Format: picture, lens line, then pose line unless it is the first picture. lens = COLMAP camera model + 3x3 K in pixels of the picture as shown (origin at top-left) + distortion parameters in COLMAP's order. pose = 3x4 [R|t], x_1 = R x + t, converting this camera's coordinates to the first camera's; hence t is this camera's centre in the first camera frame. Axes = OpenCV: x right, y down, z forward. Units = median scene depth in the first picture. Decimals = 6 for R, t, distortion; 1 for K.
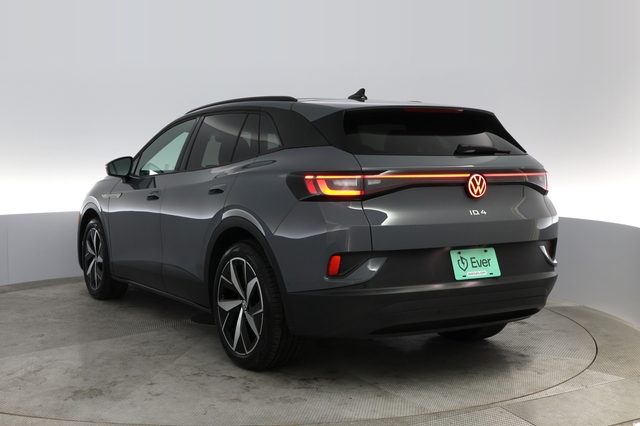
lens RADIAL K [[539.6, 0, 320.0], [0, 539.6, 213.0], [0, 0, 1]] dist [-0.096273, -0.002471]
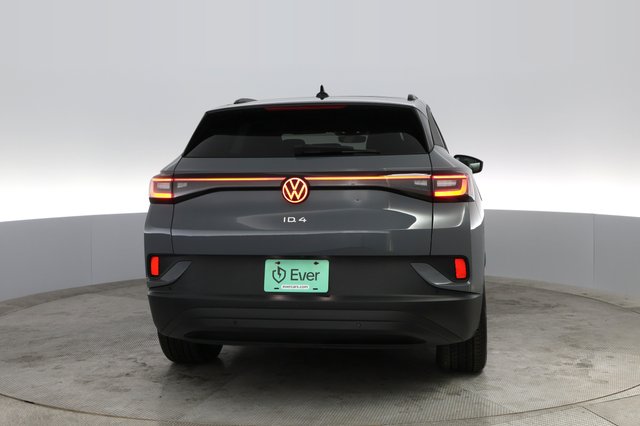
lens RADIAL K [[553.1, 0, 320.0], [0, 553.1, 213.0], [0, 0, 1]] dist [-0.114981, 0.005987]
pose [[0.930514, 0.033083, -0.364759, 0.662890], [-0.031839, 0.999449, 0.009427, -0.022254], [0.364870, 0.002841, 0.931054, 0.140265]]
